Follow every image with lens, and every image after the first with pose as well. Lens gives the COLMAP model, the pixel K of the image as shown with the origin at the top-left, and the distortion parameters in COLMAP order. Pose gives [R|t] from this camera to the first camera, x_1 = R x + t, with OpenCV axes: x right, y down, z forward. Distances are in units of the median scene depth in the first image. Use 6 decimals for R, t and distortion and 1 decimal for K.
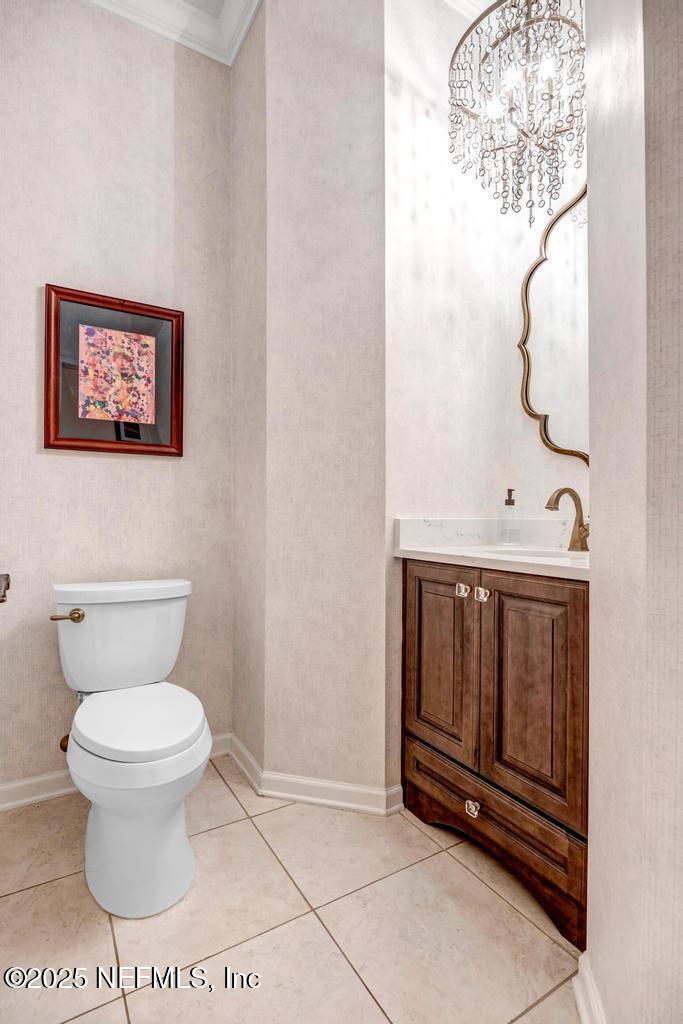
lens RADIAL K [[500.9, 0, 341.5], [0, 500.9, 512.0], [0, 0, 1]] dist [-0.001752, -0.000589]
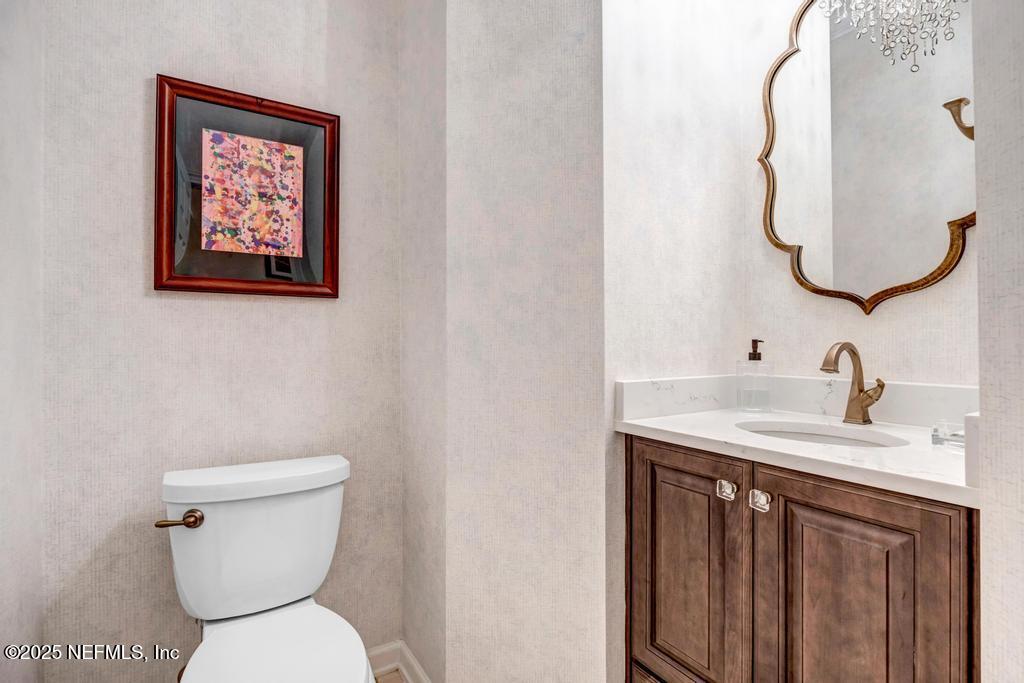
lens RADIAL K [[500.9, 0, 514.2], [0, 500.9, 337.2], [0, 0, 1]] dist [-0.001752, -0.000589]
pose [[0.999704, -0.003968, 0.023992, -0.065010], [0.004034, 0.999988, -0.002707, -0.050513], [-0.023981, 0.002803, 0.999708, 0.223564]]
